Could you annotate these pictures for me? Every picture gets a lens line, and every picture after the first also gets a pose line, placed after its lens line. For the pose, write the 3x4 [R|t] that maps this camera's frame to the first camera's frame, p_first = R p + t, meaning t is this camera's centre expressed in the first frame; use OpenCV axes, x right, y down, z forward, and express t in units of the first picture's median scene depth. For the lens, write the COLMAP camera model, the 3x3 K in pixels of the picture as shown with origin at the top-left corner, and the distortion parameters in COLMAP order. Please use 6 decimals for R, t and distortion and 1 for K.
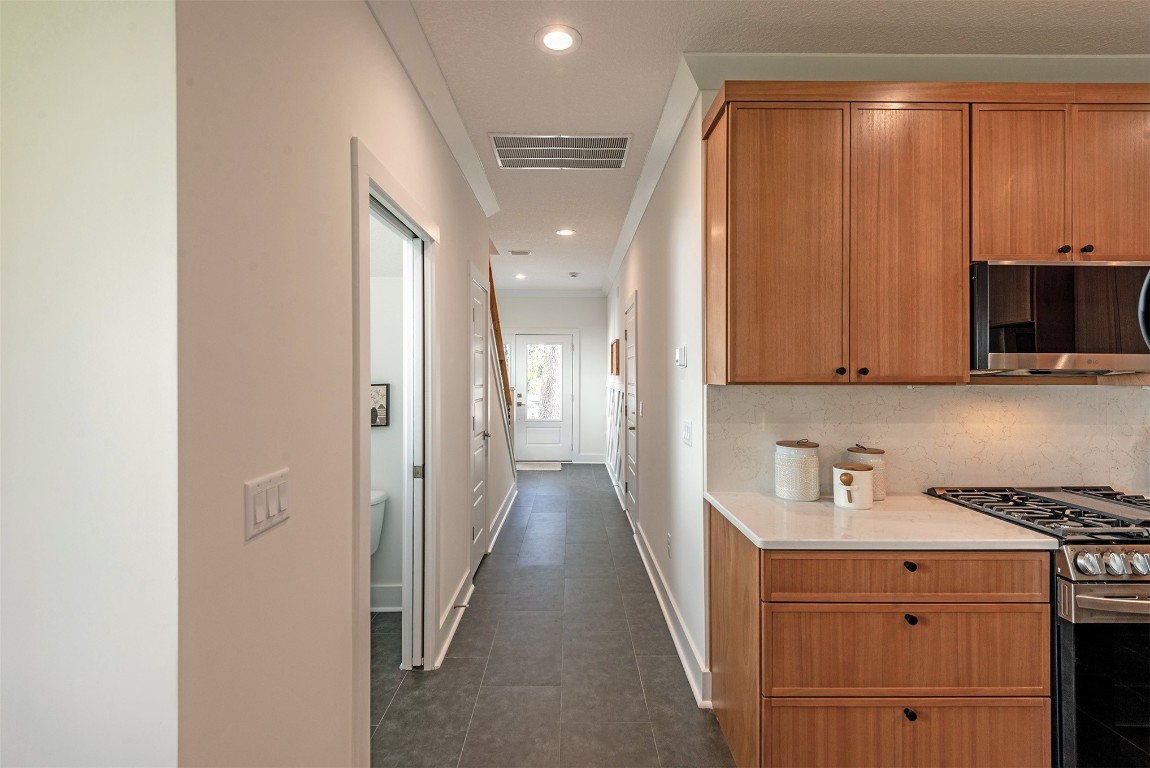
lens RADIAL K [[525.1, 0, 577.7], [0, 525.1, 376.3], [0, 0, 1]] dist [0.027381, -0.013141]
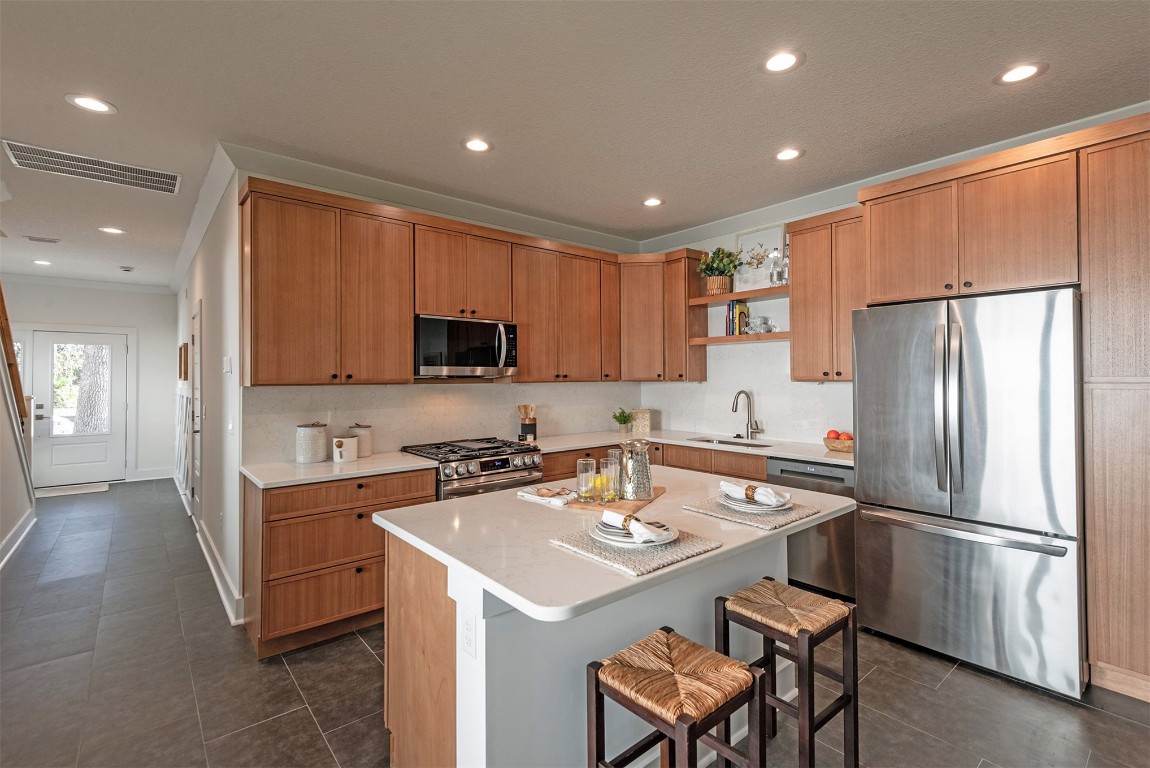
lens RADIAL K [[525.1, 0, 581.9], [0, 525.1, 372.1], [0, 0, 1]] dist [0.027381, -0.013141]
pose [[0.773935, 0.002405, 0.633260, 0.063279], [0.007716, 0.999883, -0.013227, 0.003766], [-0.633218, 0.015123, 0.773826, -0.660183]]
